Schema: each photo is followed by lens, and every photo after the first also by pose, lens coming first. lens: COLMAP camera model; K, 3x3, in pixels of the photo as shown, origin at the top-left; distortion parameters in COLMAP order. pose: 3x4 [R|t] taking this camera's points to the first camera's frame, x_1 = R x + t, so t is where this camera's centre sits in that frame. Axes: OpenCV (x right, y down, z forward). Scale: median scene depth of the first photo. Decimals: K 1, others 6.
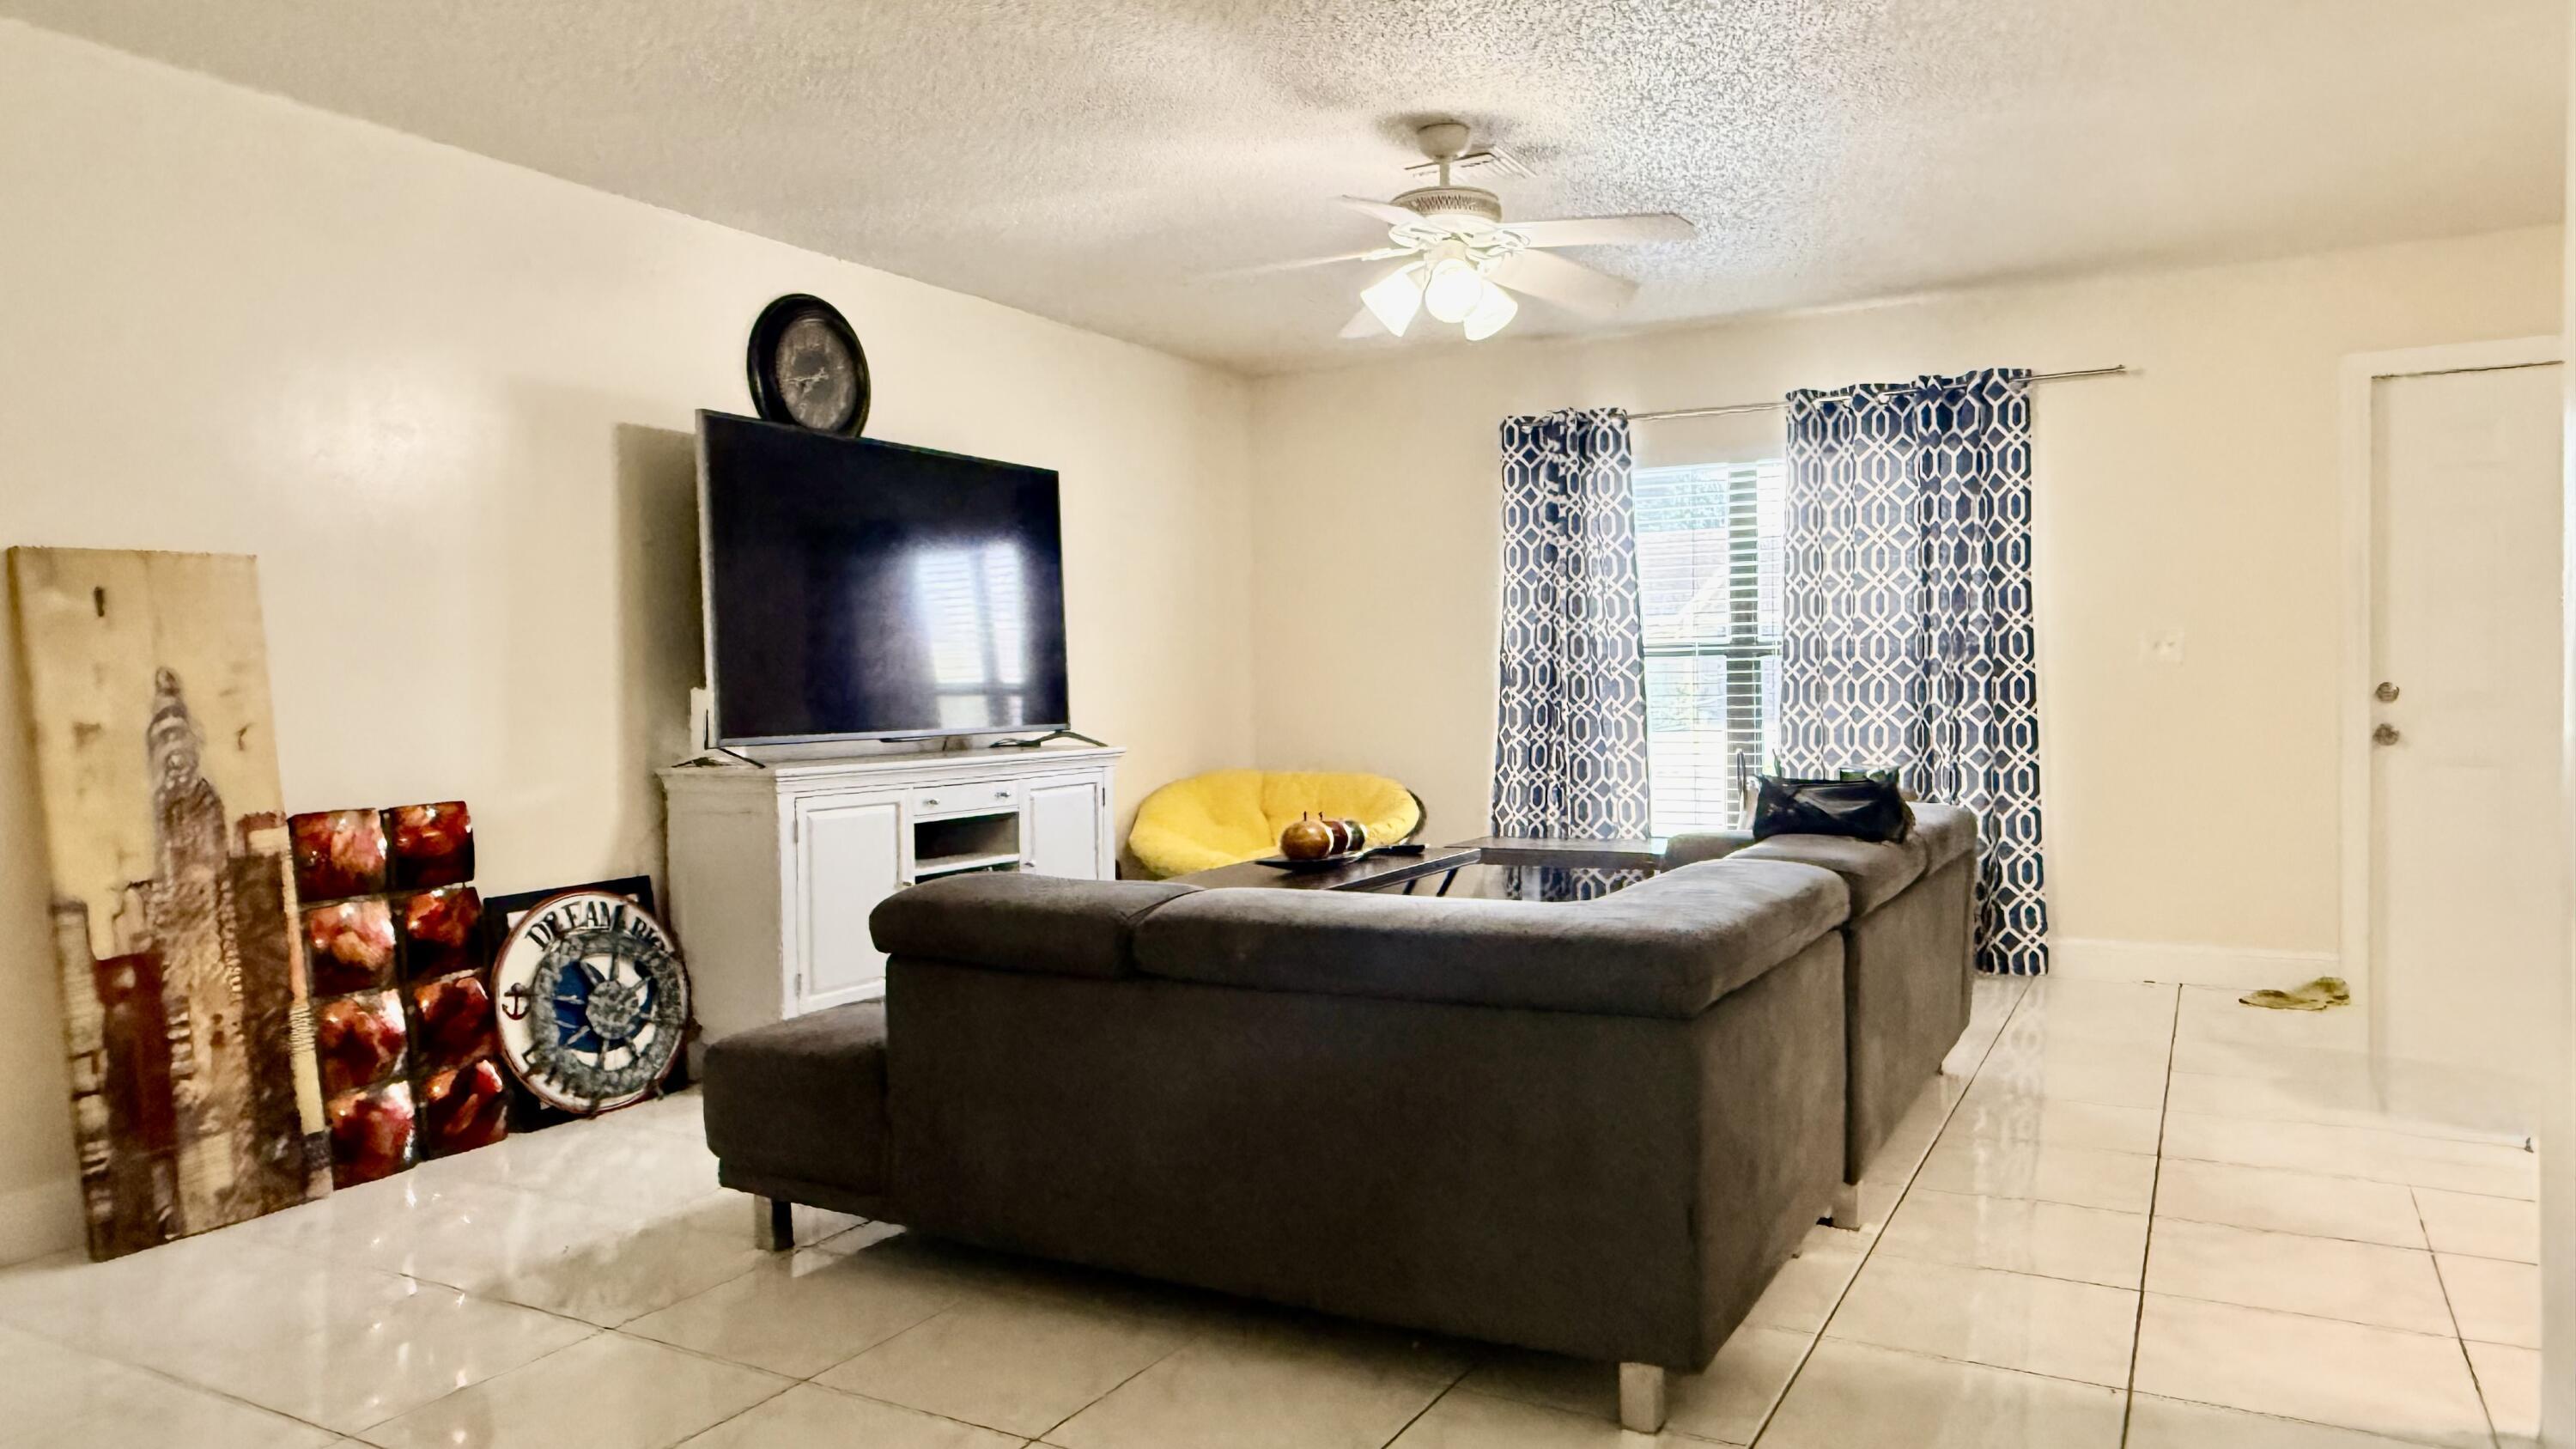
lens RADIAL K [[1666.4, 0, 1292.5], [0, 1666.4, 728.8], [0, 0, 1]] dist [0.006129, -0.000867]
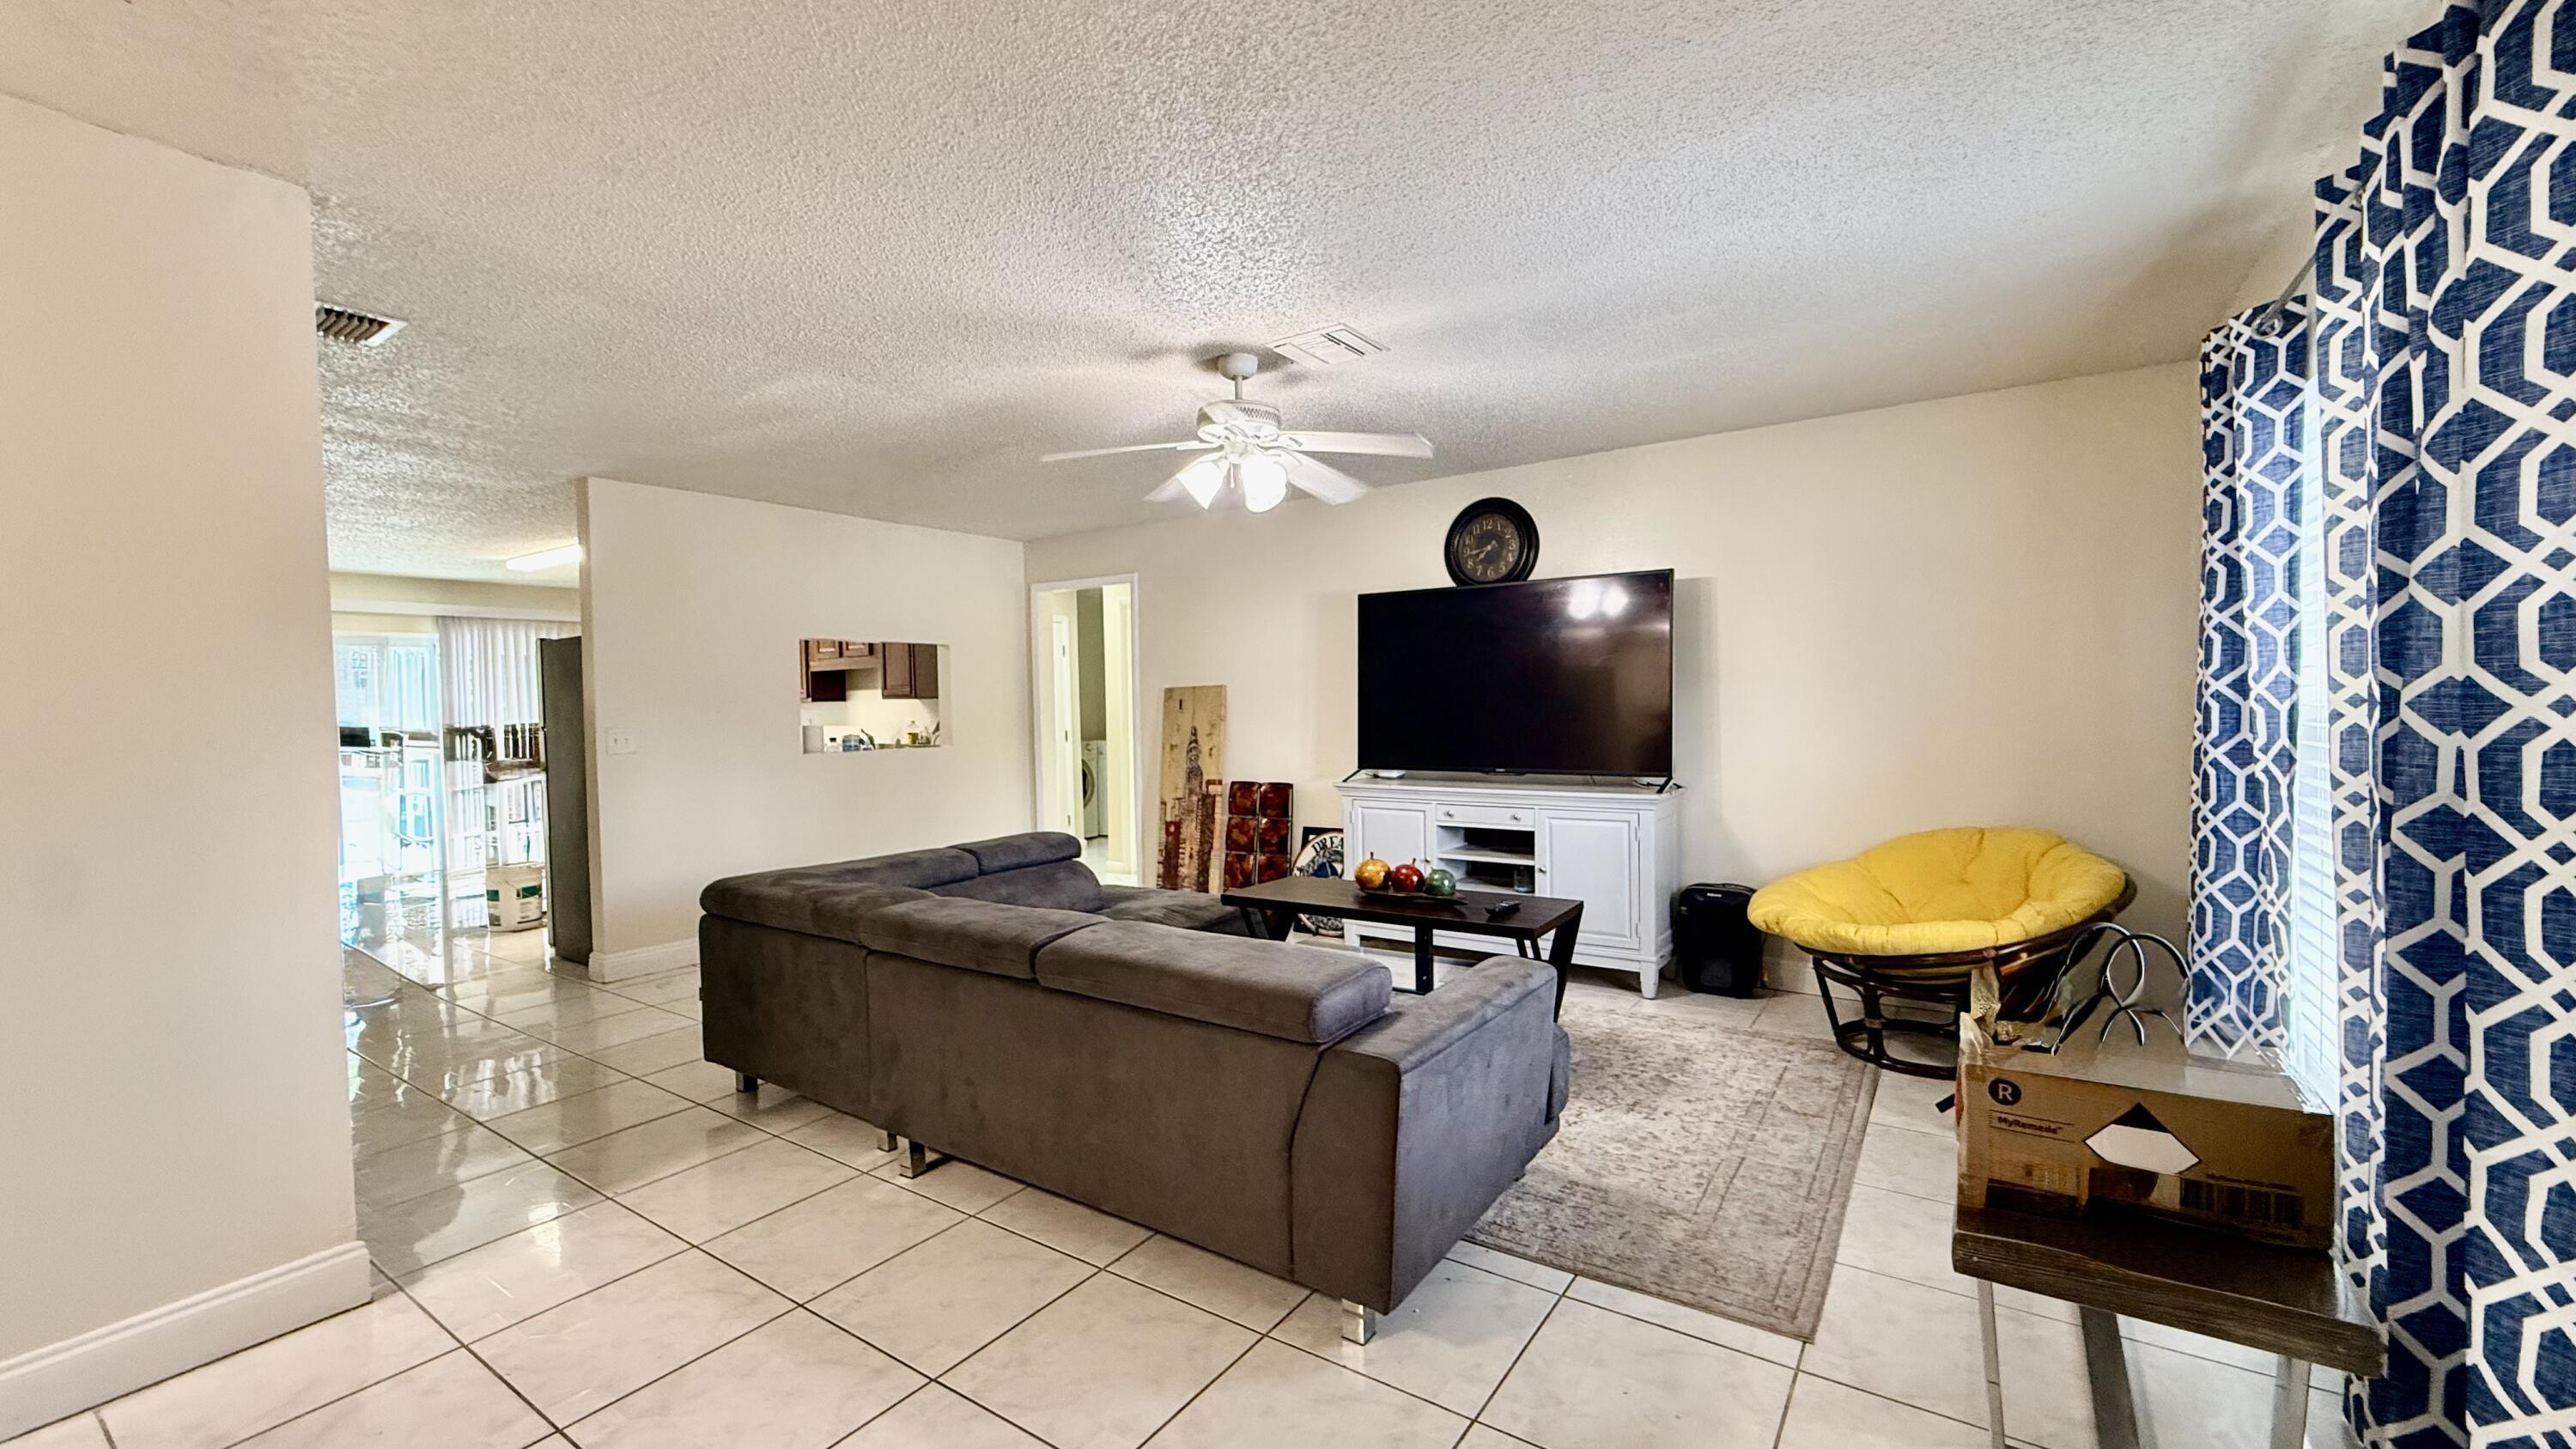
lens RADIAL K [[1024.7, 0, 1286.9], [0, 1024.7, 723.8], [0, 0, 1]] dist [0.003169, 0.000053]
pose [[-0.086224, 0.037367, -0.995575, 0.897105], [-0.010422, 0.999208, 0.038406, -0.091129], [0.996221, 0.013687, -0.085766, 1.082635]]
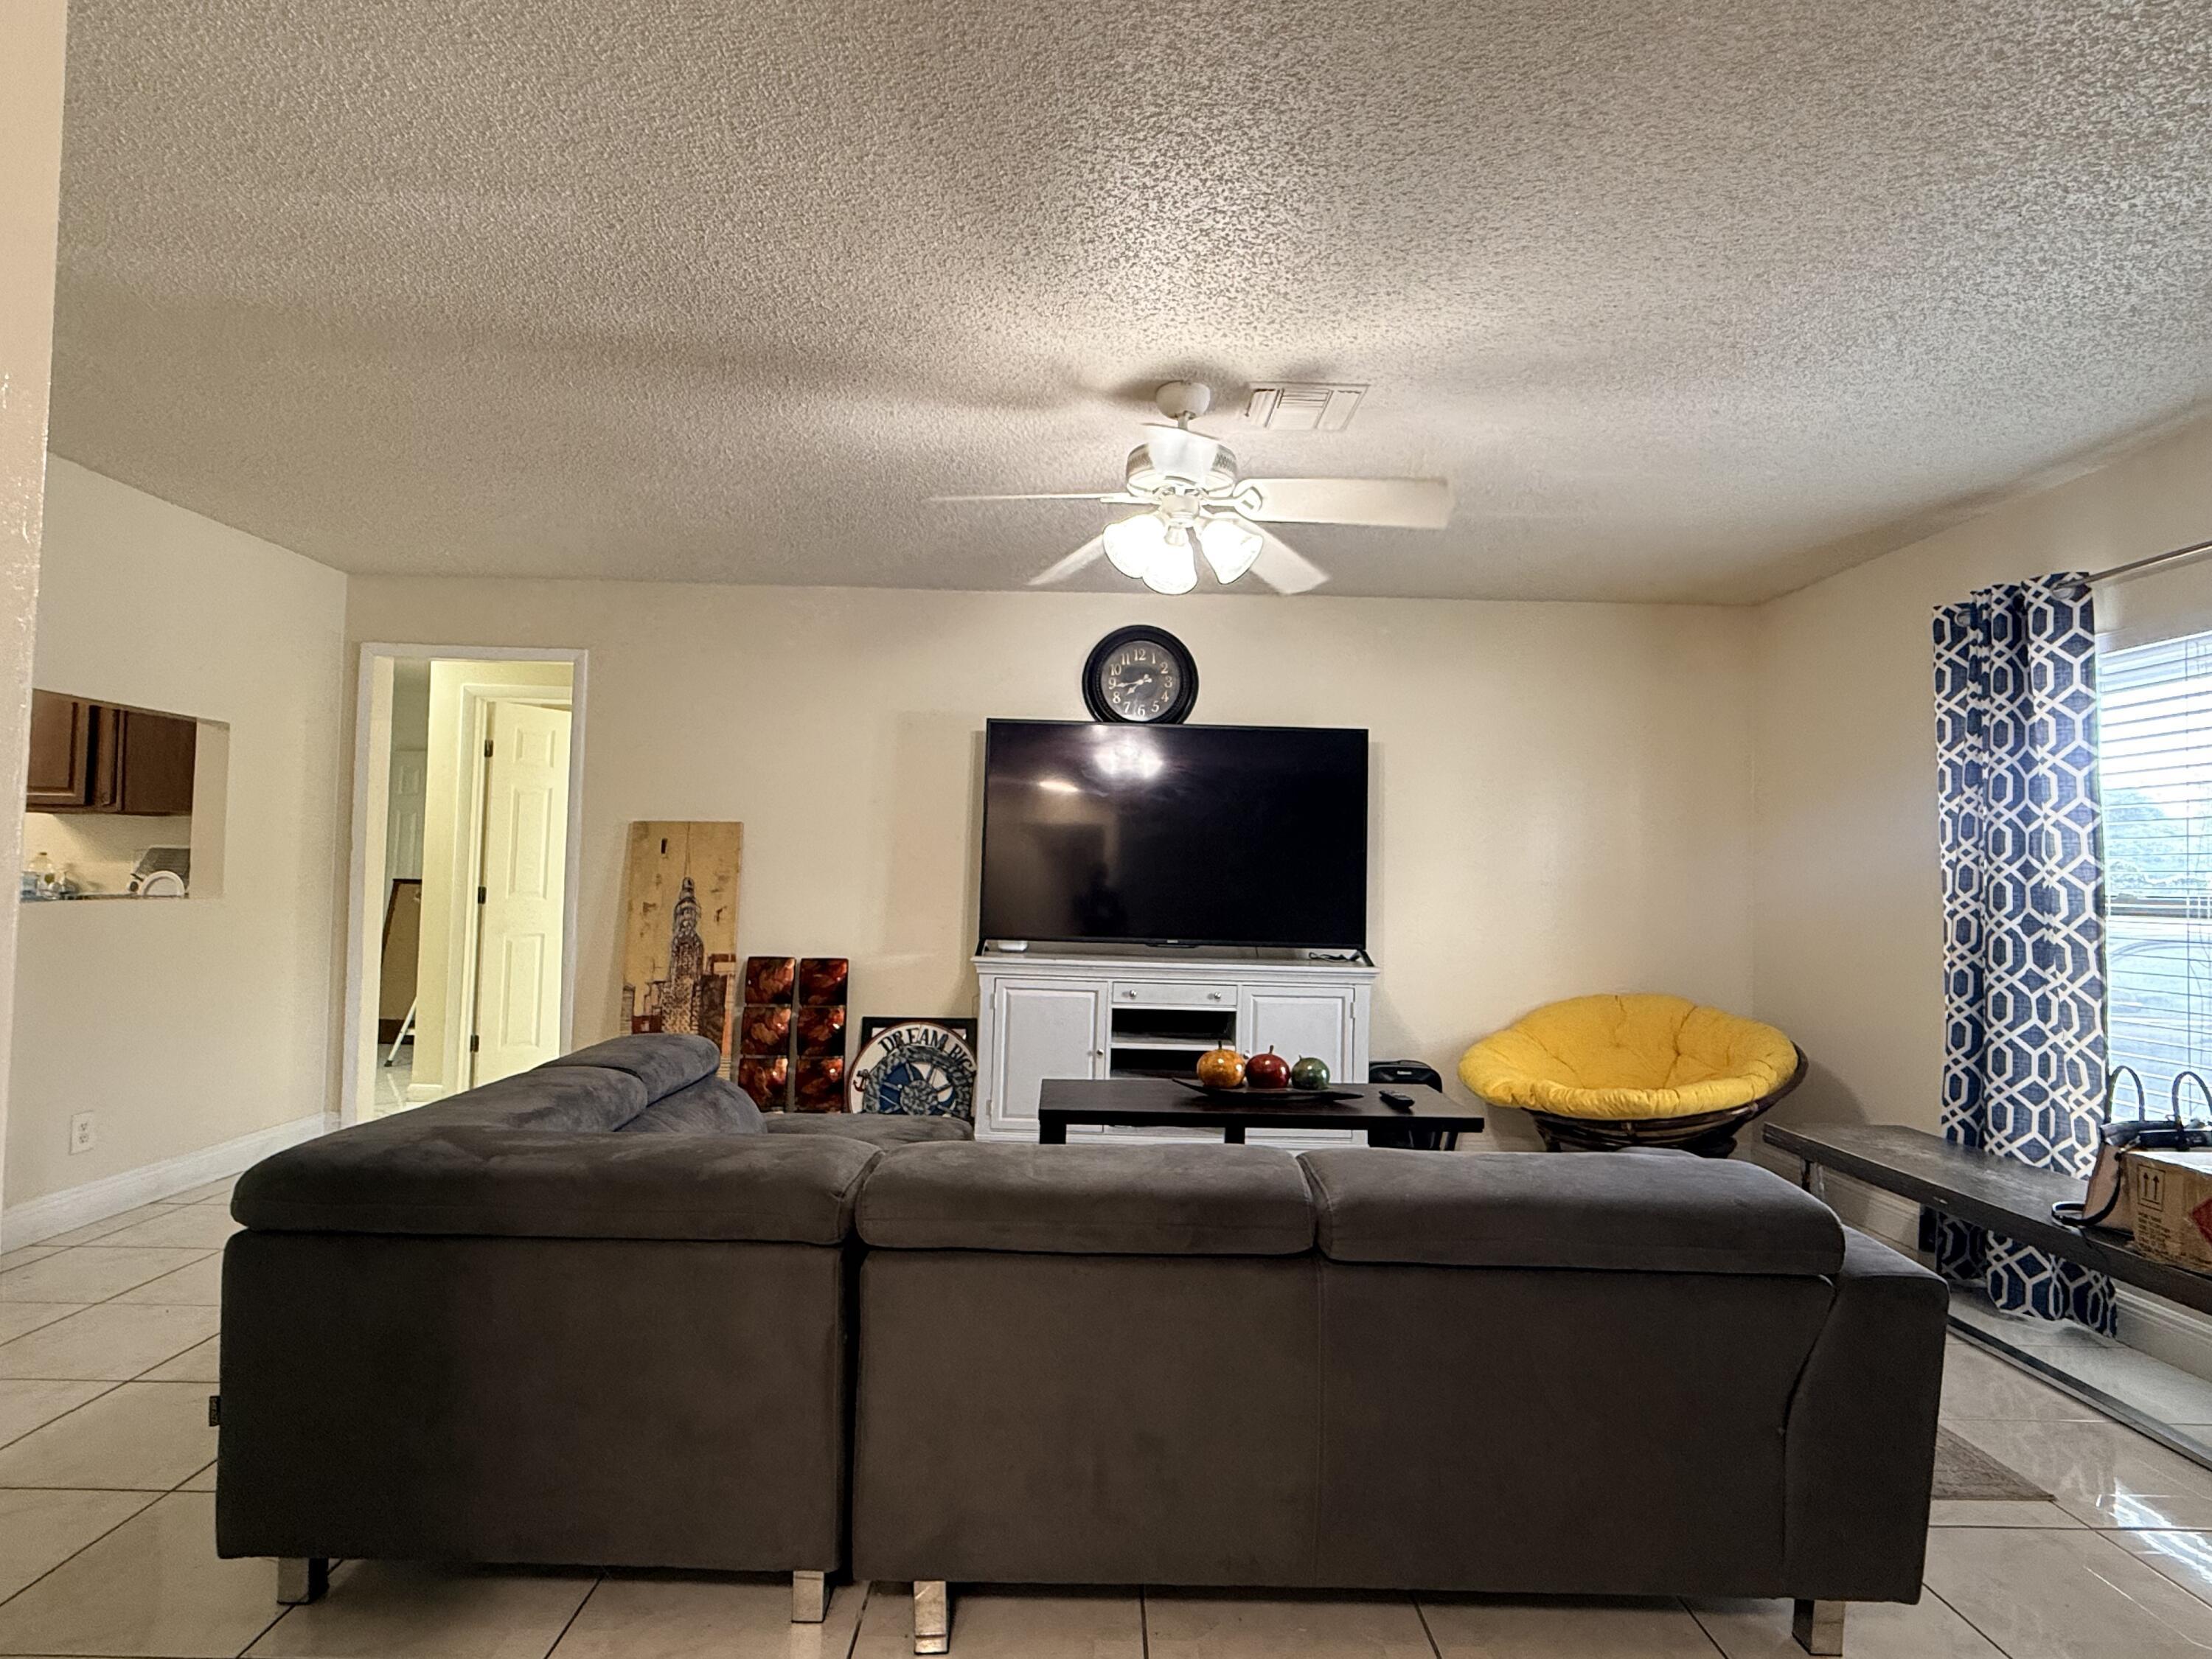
lens RADIAL K [[1156.2, 0, 1100.3], [0, 1156.2, 839.1], [0, 0, 1]] dist [0.000132, 0.000339]
pose [[0.495453, -0.001835, -0.868633, 0.659976], [-0.057711, 0.997719, -0.035026, -0.052248], [0.866716, 0.067483, 0.494216, 0.605581]]
